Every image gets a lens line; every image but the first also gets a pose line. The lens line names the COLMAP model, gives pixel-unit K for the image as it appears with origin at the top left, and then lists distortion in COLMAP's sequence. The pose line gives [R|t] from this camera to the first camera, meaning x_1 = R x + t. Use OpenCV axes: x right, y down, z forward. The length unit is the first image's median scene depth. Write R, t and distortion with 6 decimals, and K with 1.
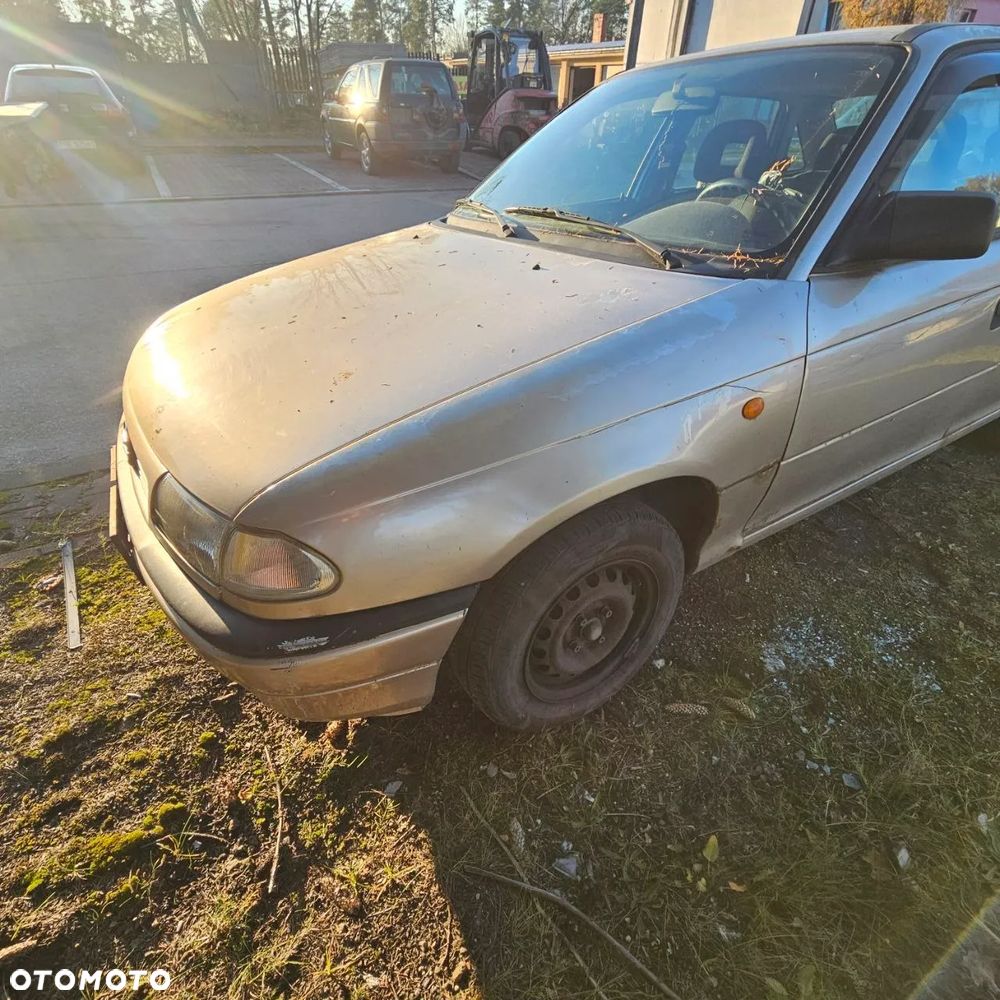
lens RADIAL K [[550.3, 0, 481.7], [0, 550.3, 505.6], [0, 0, 1]] dist [-0.001858, 0.000616]
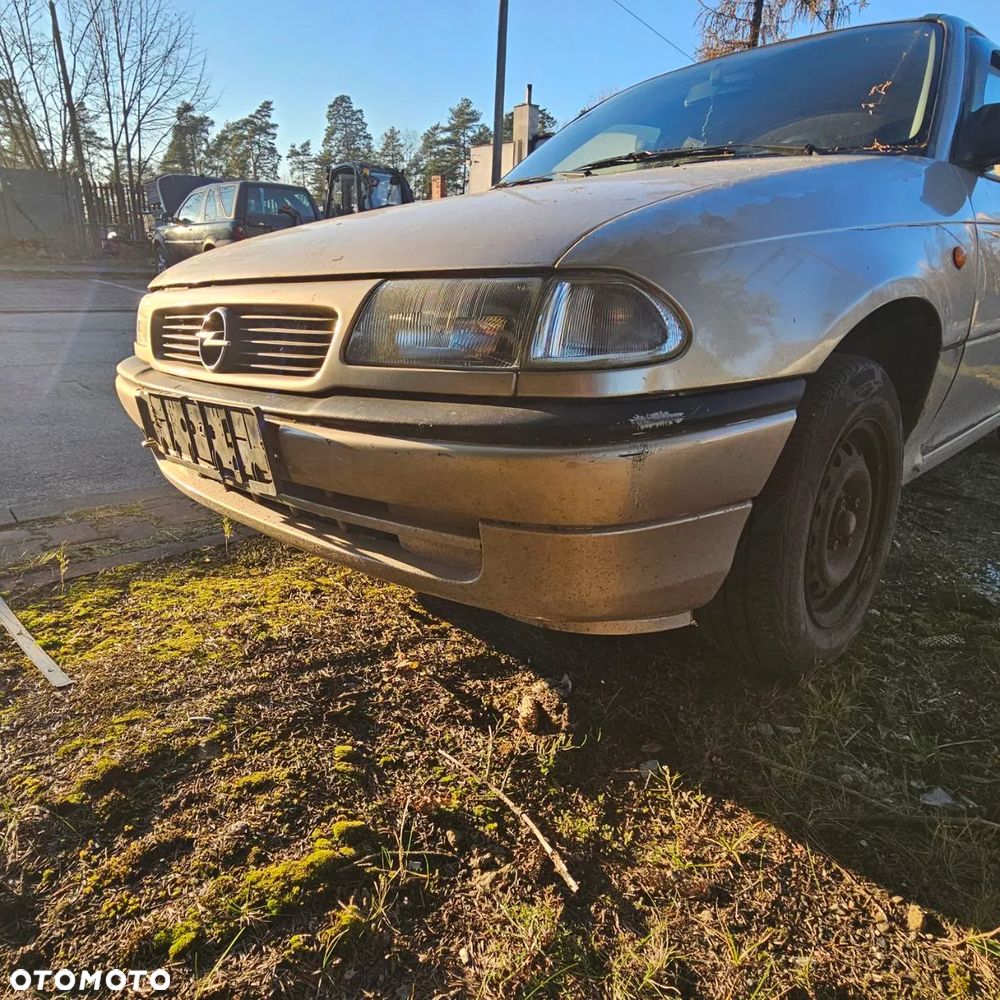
lens RADIAL K [[688.5, 0, 478.3], [0, 688.5, 508.7], [0, 0, 1]] dist [0.006041, -0.009335]
pose [[0.975412, -0.062380, 0.211379, -0.499873], [0.118911, 0.956486, -0.266449, 0.383369], [-0.185560, 0.285033, 0.940385, 0.129451]]
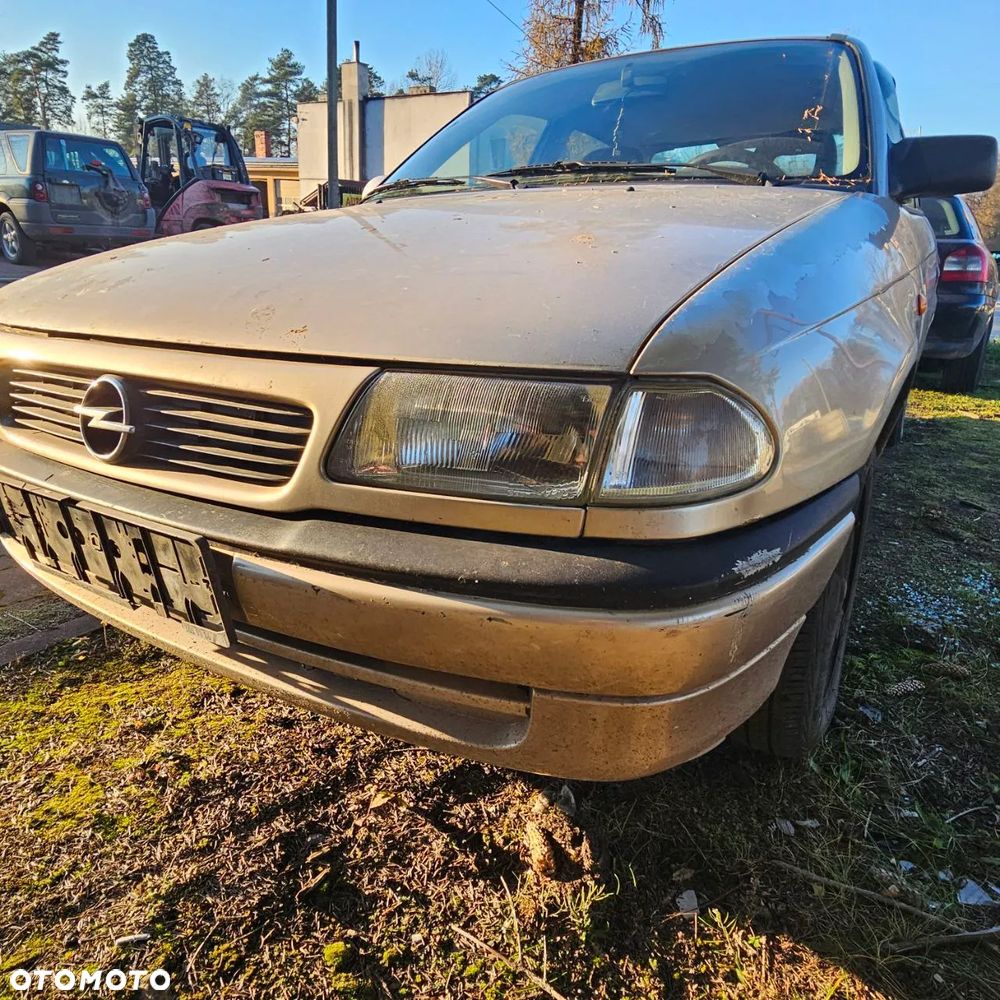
lens RADIAL K [[688.5, 0, 480.7], [0, 688.5, 506.6], [0, 0, 1]] dist [0.006041, -0.009335]
pose [[0.900303, -0.123672, 0.417325, -0.595369], [0.219619, 0.956860, -0.190227, 0.175897], [-0.375796, 0.262915, 0.888624, 0.273262]]
